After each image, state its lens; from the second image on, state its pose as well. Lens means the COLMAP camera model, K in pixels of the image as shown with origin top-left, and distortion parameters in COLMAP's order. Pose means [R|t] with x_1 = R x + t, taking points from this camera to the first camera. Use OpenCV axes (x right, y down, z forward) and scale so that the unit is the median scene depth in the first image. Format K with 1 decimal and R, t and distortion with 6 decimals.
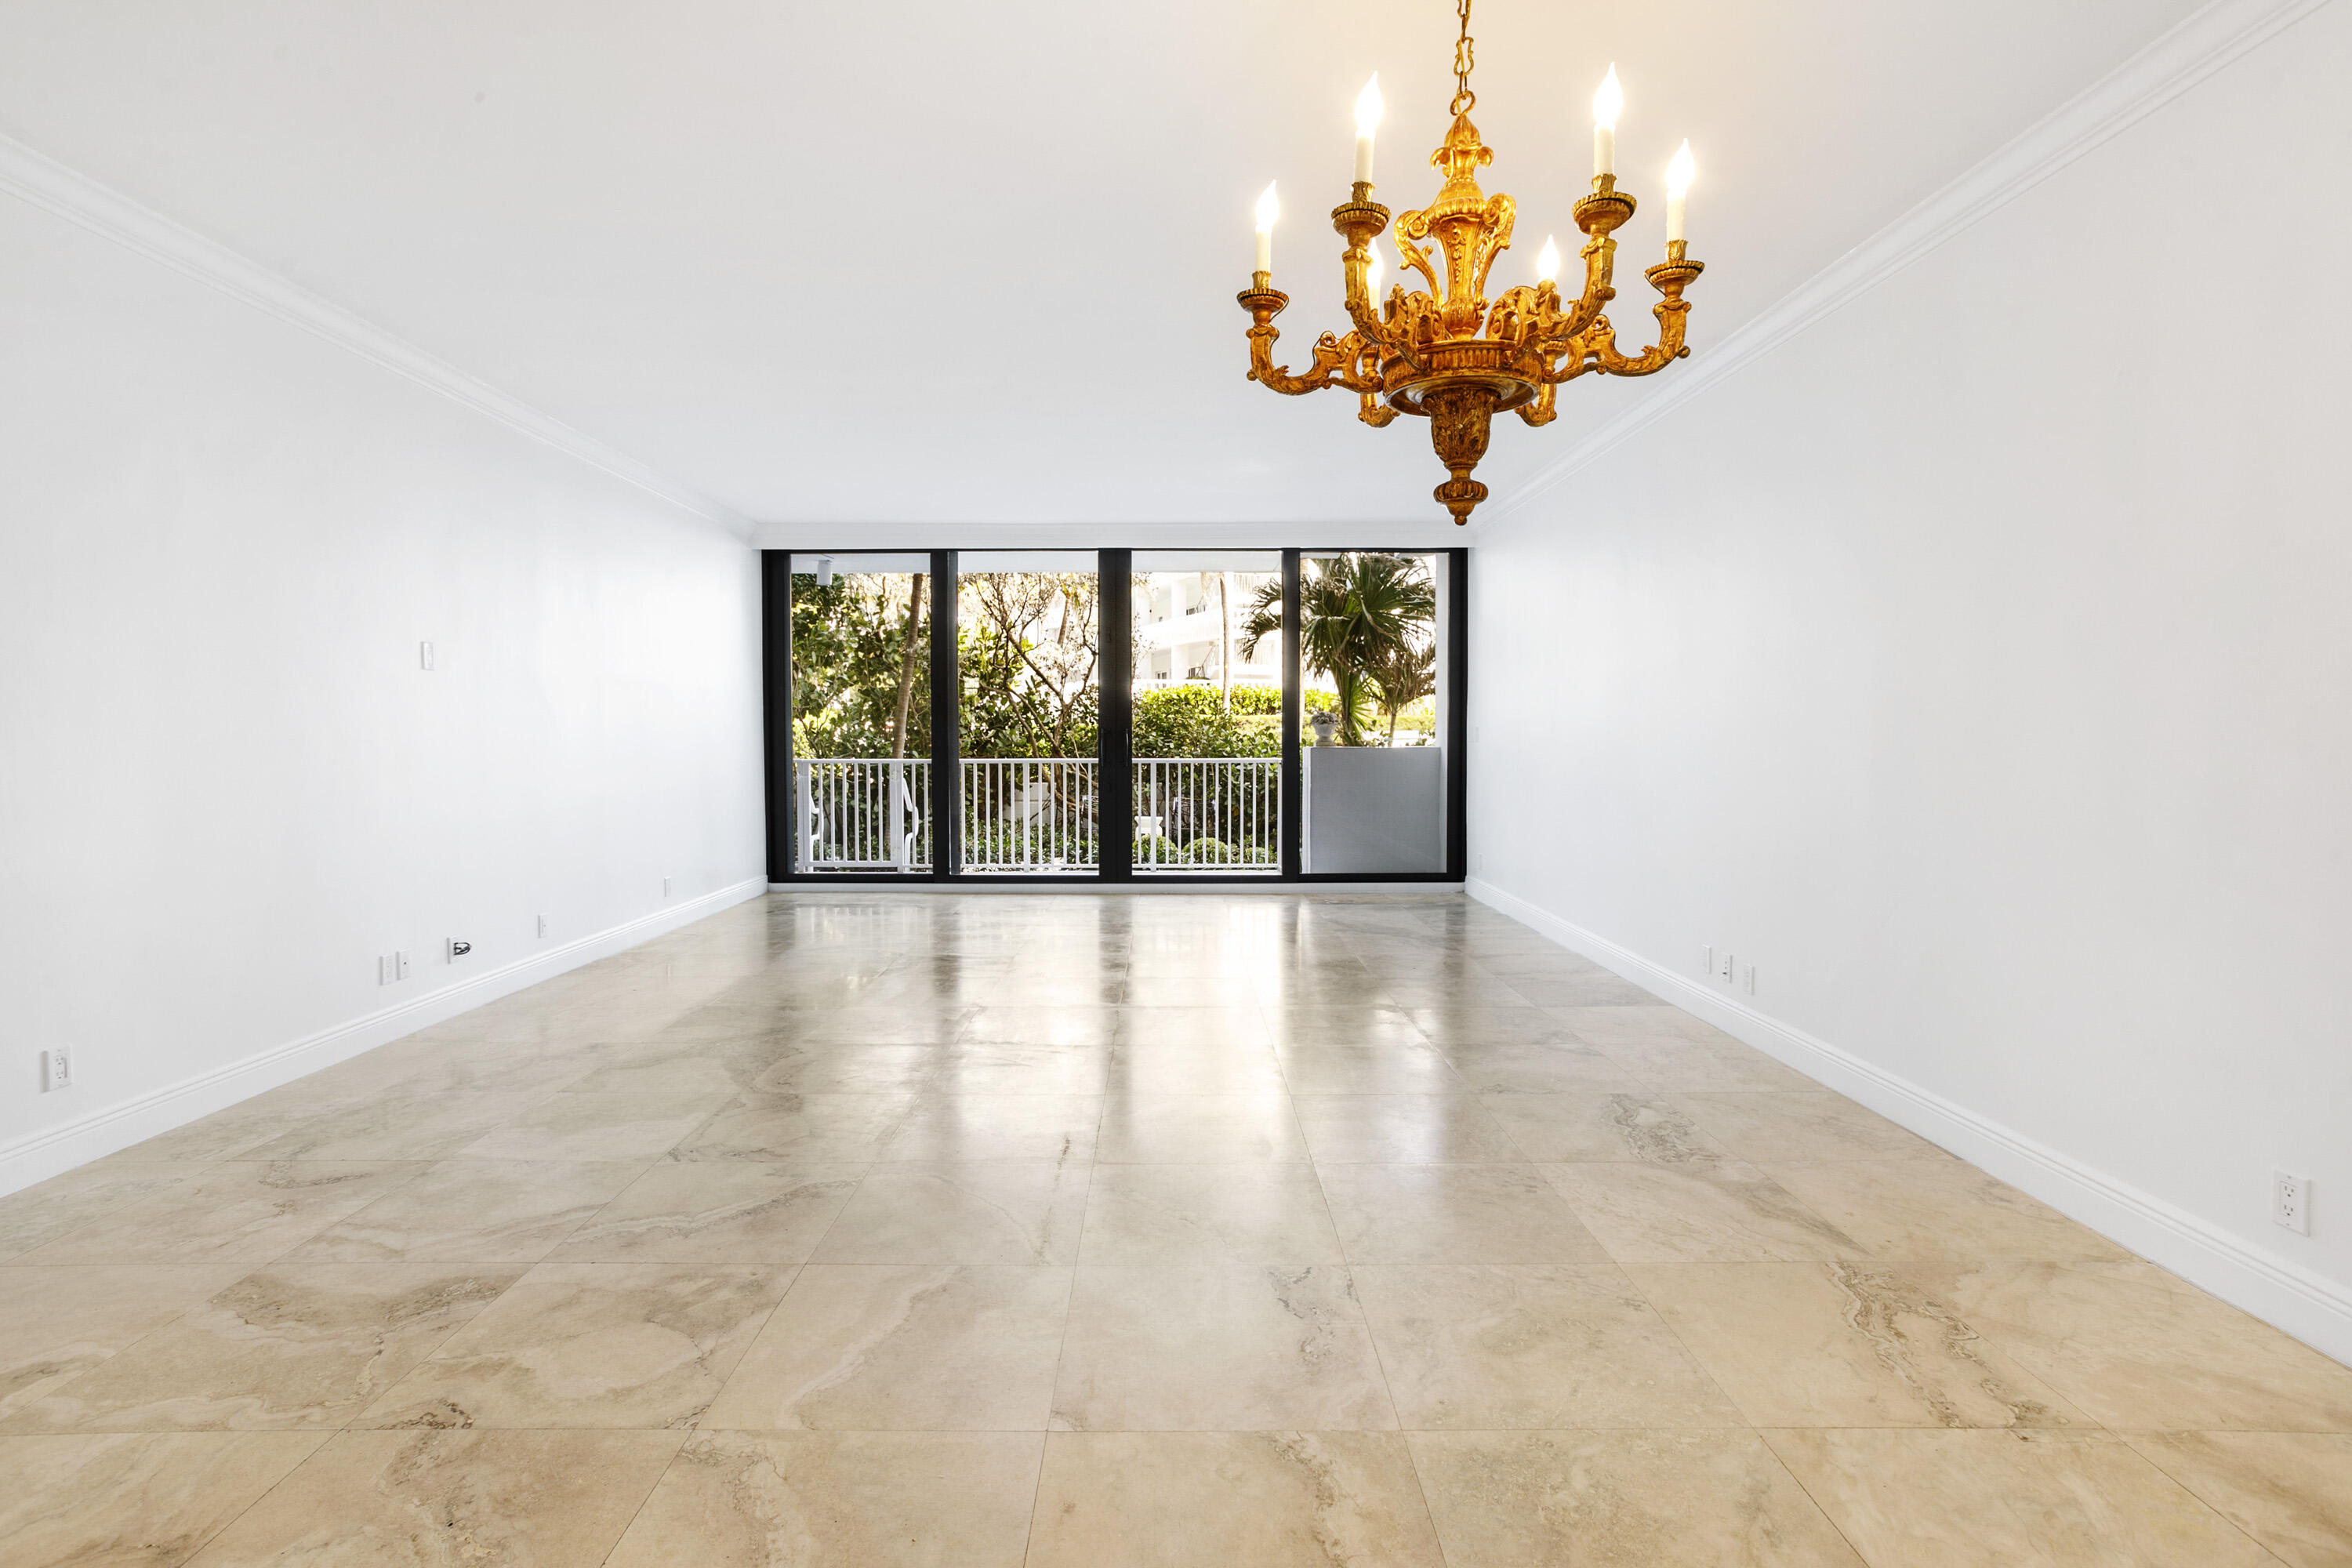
lens RADIAL K [[1134.0, 0, 1190.6], [0, 1134.0, 775.5], [0, 0, 1]] dist [-0.009857, 0.008690]
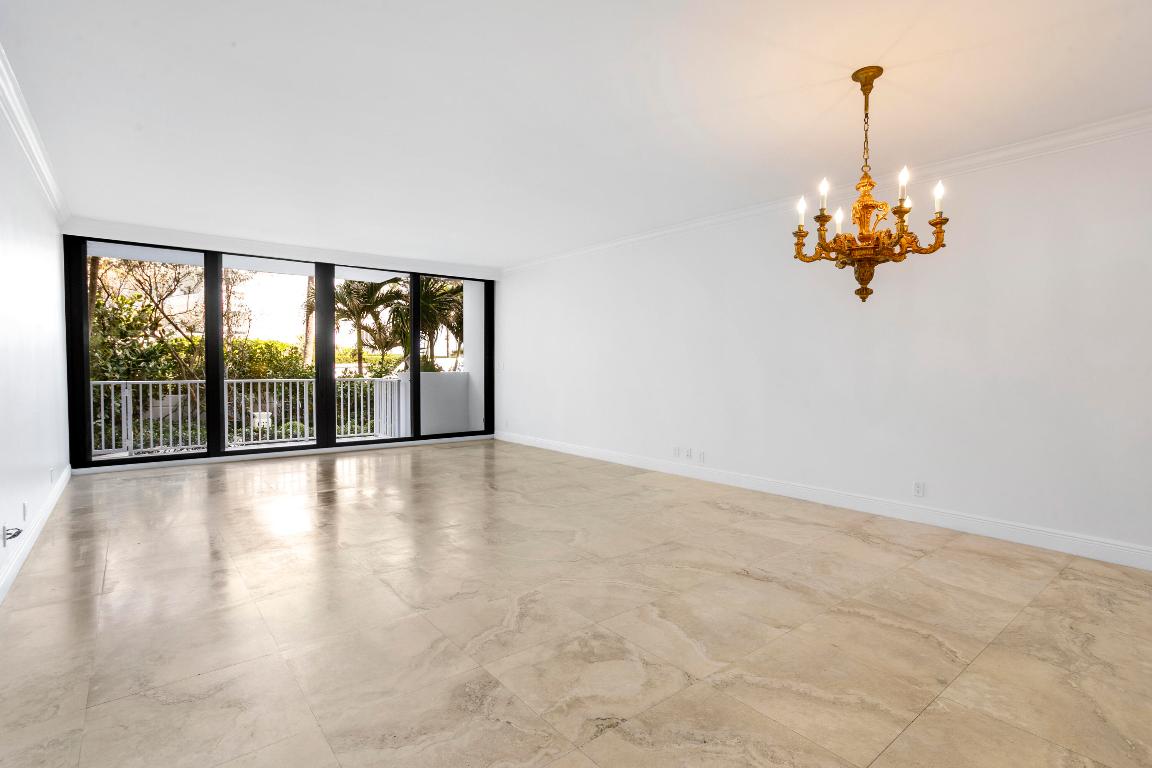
lens RADIAL K [[555.5, 0, 579.0], [0, 555.5, 382.7], [0, 0, 1]] dist [-0.009857, 0.008690]
pose [[0.773346, -0.011663, 0.633876, -1.022529], [0.015464, 0.999880, -0.000468, -0.006334], [-0.633795, 0.010164, 0.773434, 0.238451]]
